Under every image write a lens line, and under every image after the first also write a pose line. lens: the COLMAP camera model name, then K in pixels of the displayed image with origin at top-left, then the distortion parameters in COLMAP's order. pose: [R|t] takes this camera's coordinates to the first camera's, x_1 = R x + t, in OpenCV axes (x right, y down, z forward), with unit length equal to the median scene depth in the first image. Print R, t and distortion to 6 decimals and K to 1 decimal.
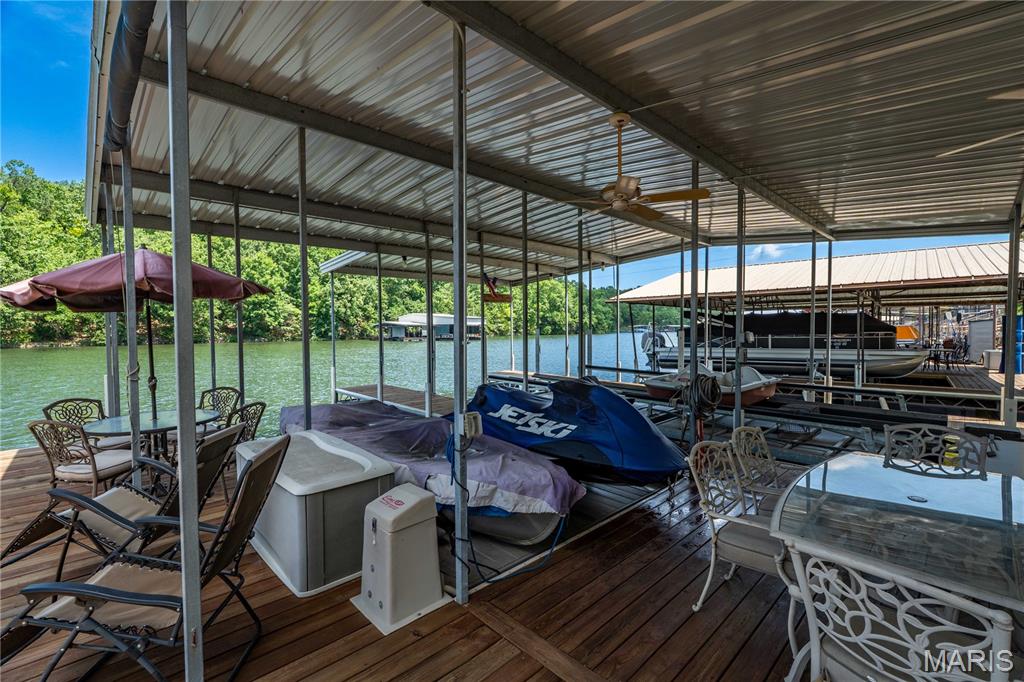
lens RADIAL K [[448.5, 0, 513.9], [0, 448.5, 340.9], [0, 0, 1]] dist [-0.006236, 0.000106]
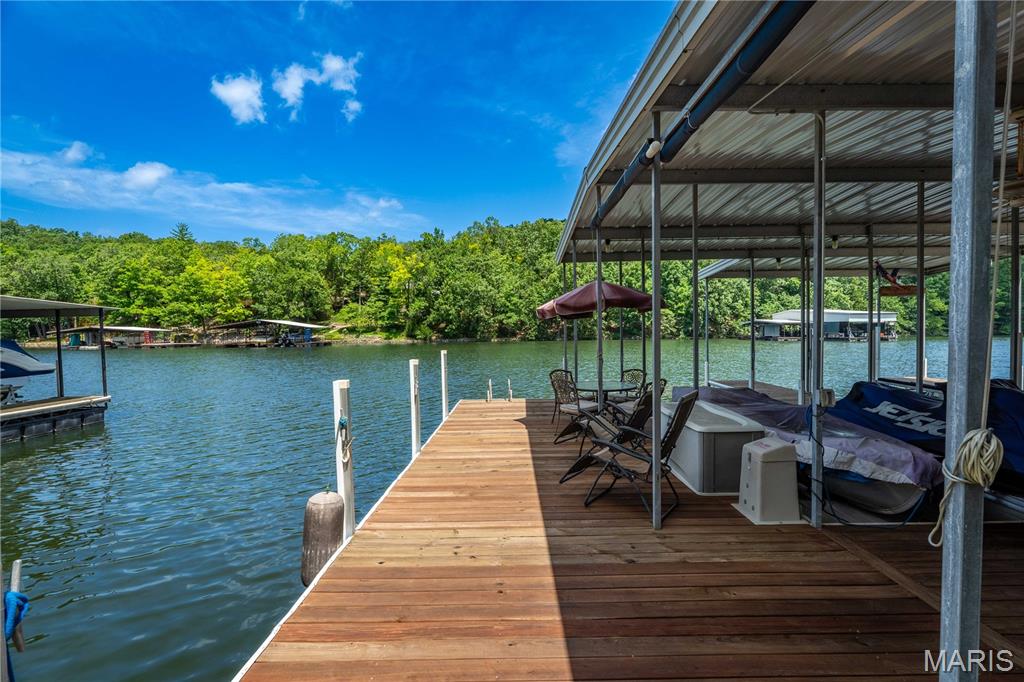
lens RADIAL K [[448.5, 0, 516.7], [0, 448.5, 341.9], [0, 0, 1]] dist [-0.006236, 0.000106]
pose [[0.717574, 0.015662, -0.696306, 0.079458], [-0.012338, 0.999876, 0.009776, 0.005530], [0.696373, 0.001575, 0.717679, -0.293312]]
